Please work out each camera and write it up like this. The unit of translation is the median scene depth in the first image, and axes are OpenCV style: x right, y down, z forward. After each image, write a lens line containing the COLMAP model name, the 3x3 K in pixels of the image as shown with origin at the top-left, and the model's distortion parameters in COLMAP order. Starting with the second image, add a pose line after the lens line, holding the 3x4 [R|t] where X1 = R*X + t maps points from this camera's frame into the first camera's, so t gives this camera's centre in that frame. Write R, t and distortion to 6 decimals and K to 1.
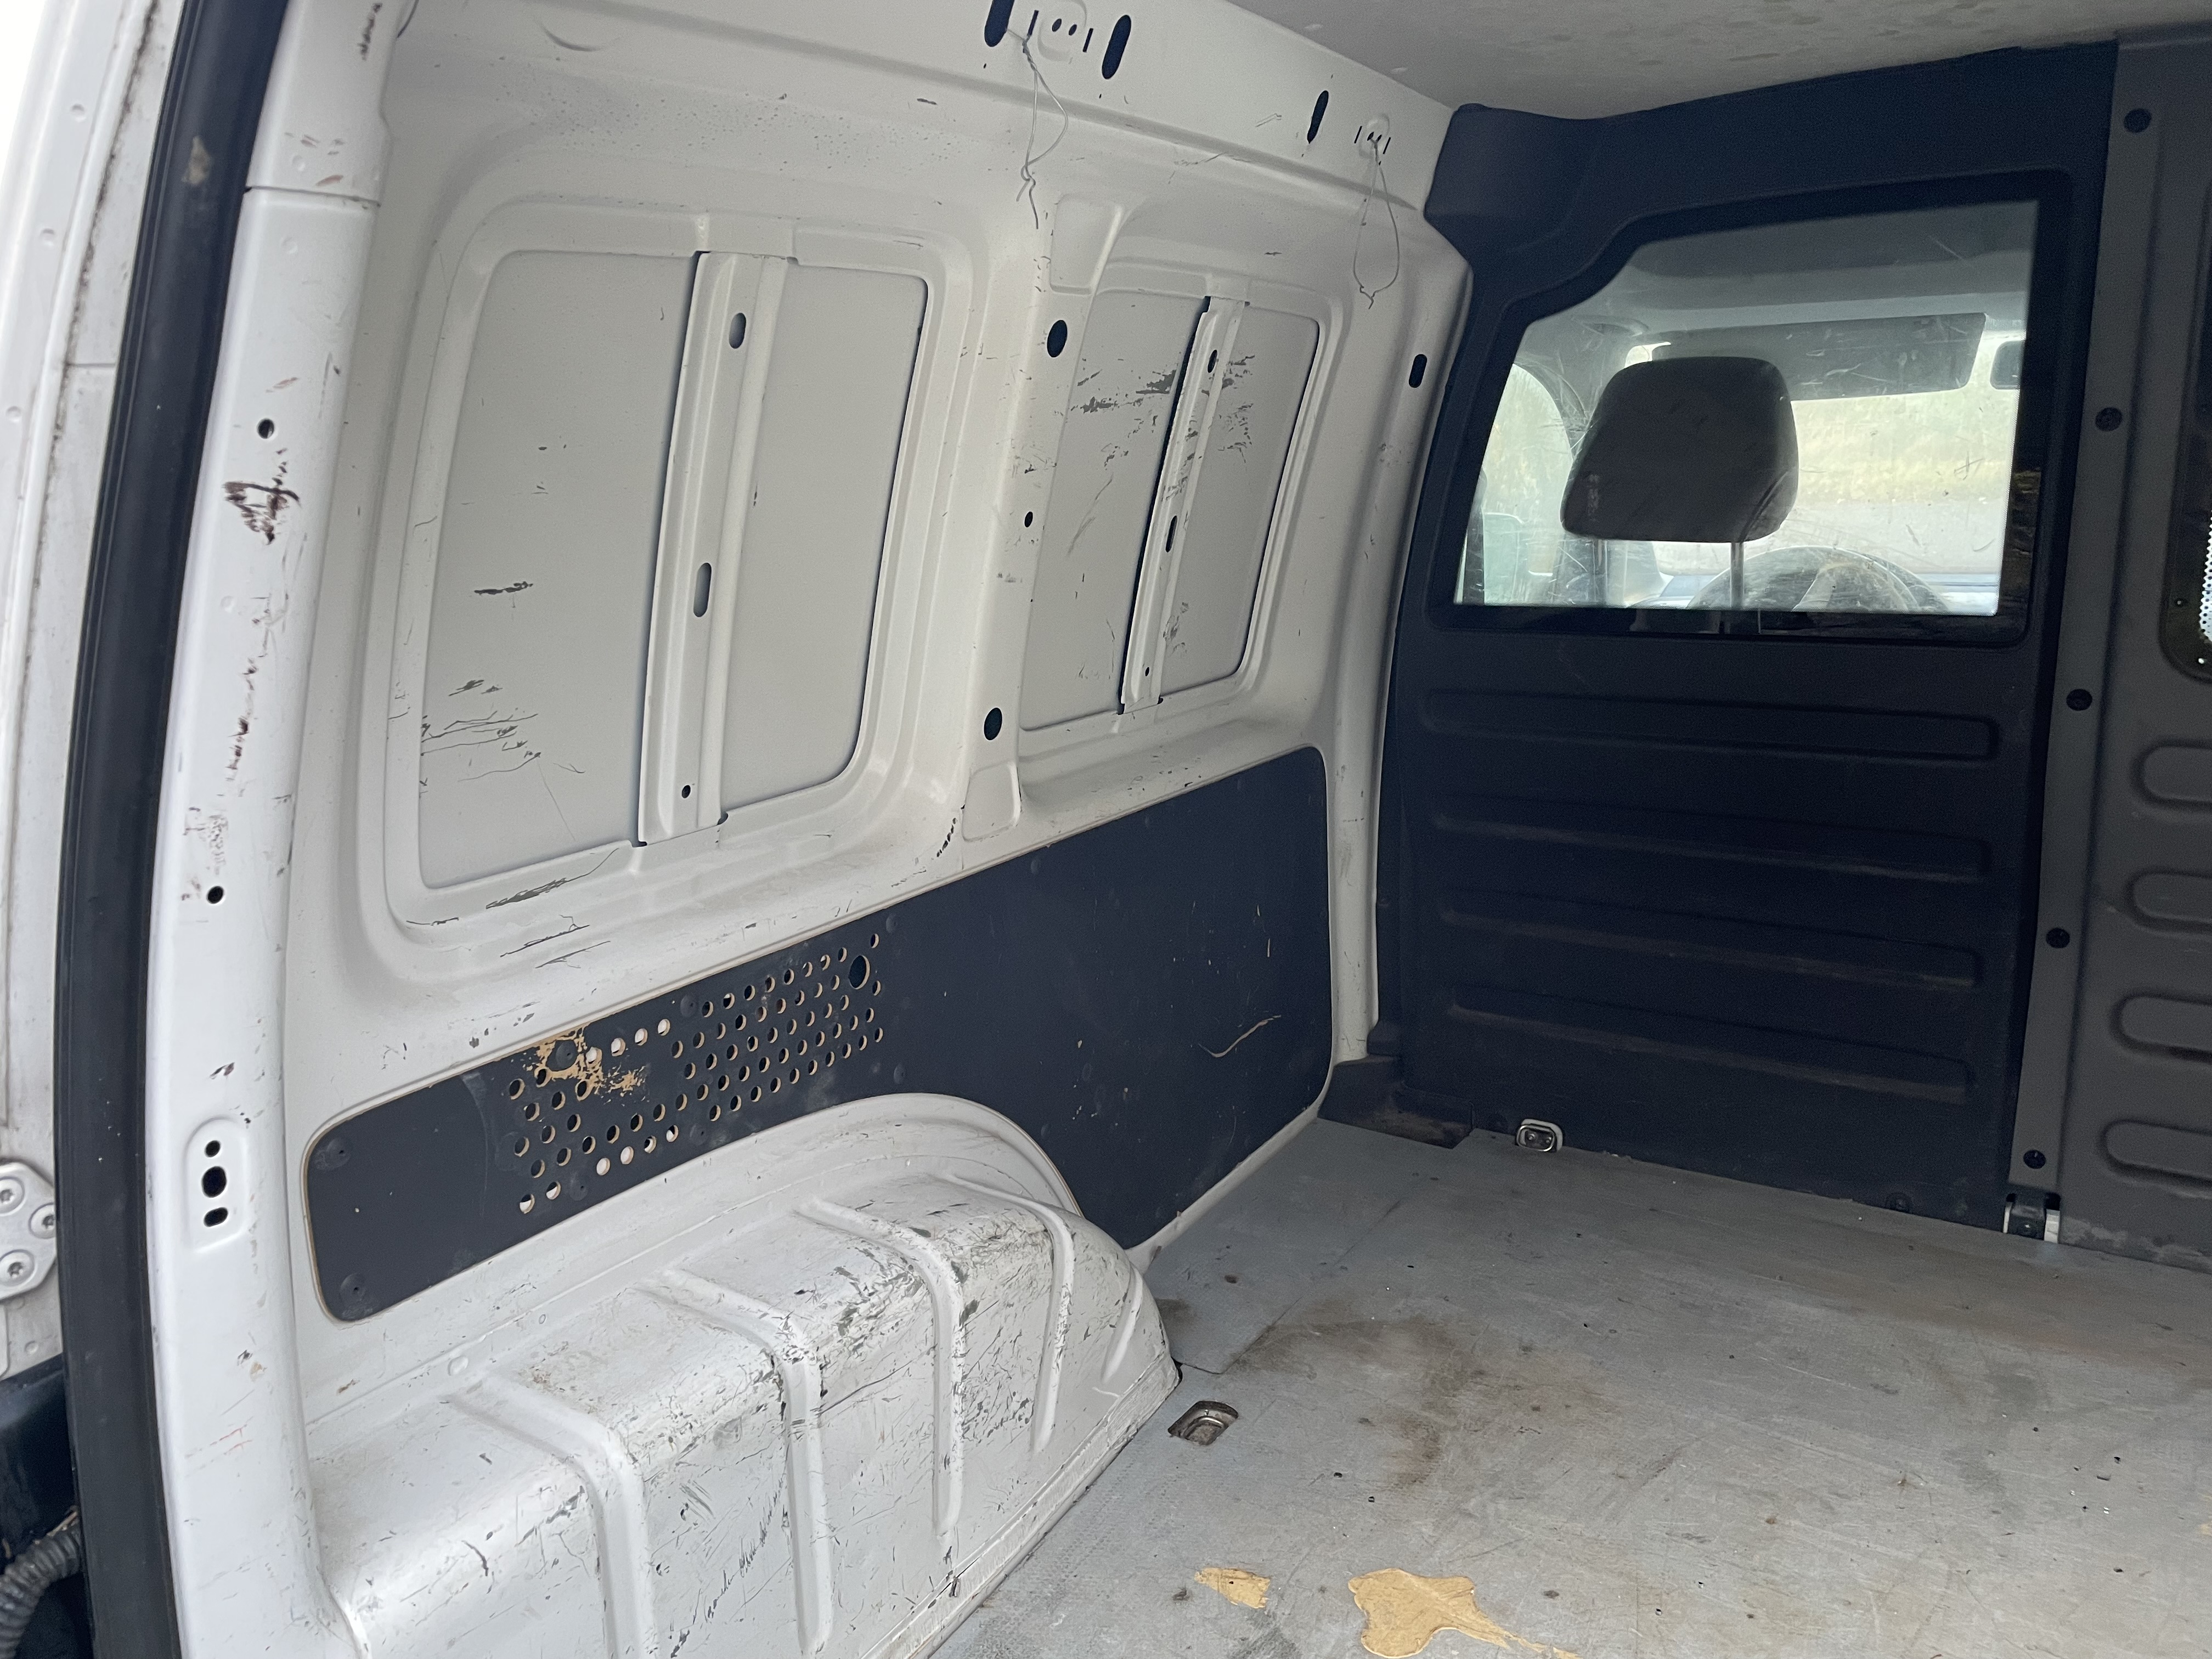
lens RADIAL K [[1678.1, 0, 1089.2], [0, 1678.1, 846.4], [0, 0, 1]] dist [0.084844, -0.116192]
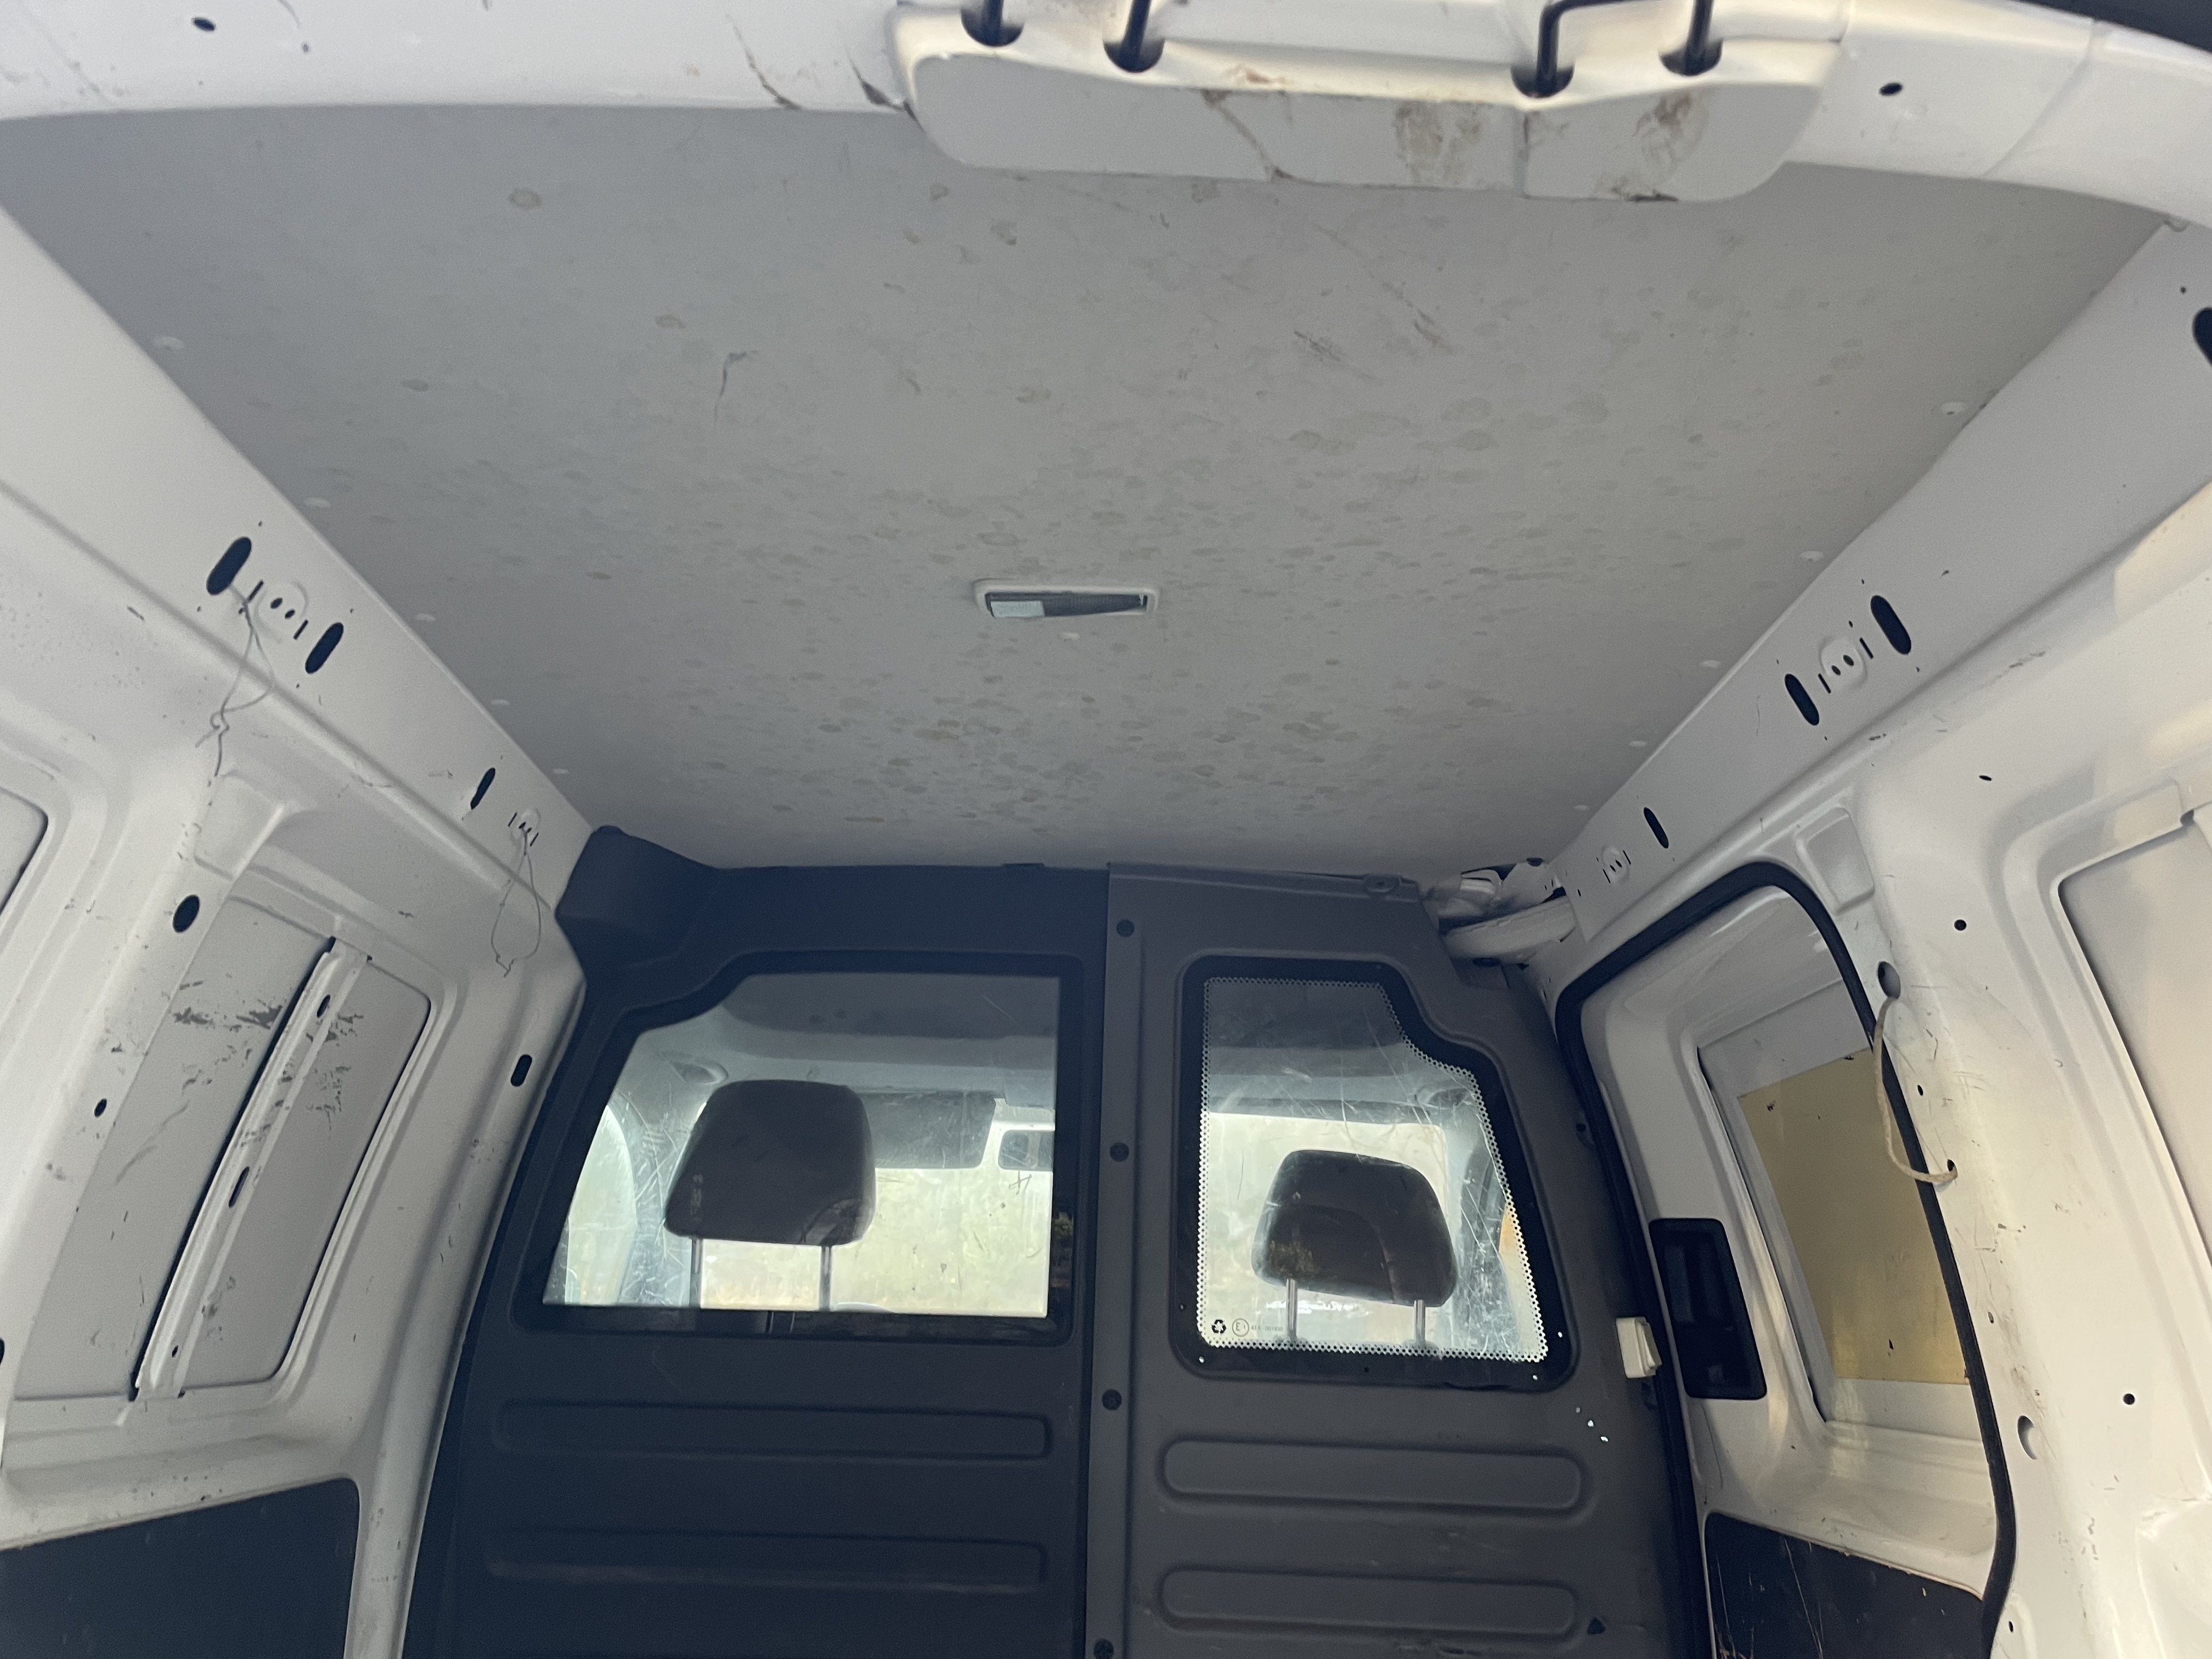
lens RADIAL K [[1678.1, 0, 1107.8], [0, 1678.1, 843.6], [0, 0, 1]] dist [0.084844, -0.116192]
pose [[0.834976, 0.197747, 0.513528, -0.065329], [0.072923, 0.885209, -0.459442, 0.098165], [-0.545433, 0.421071, 0.724708, 0.034971]]
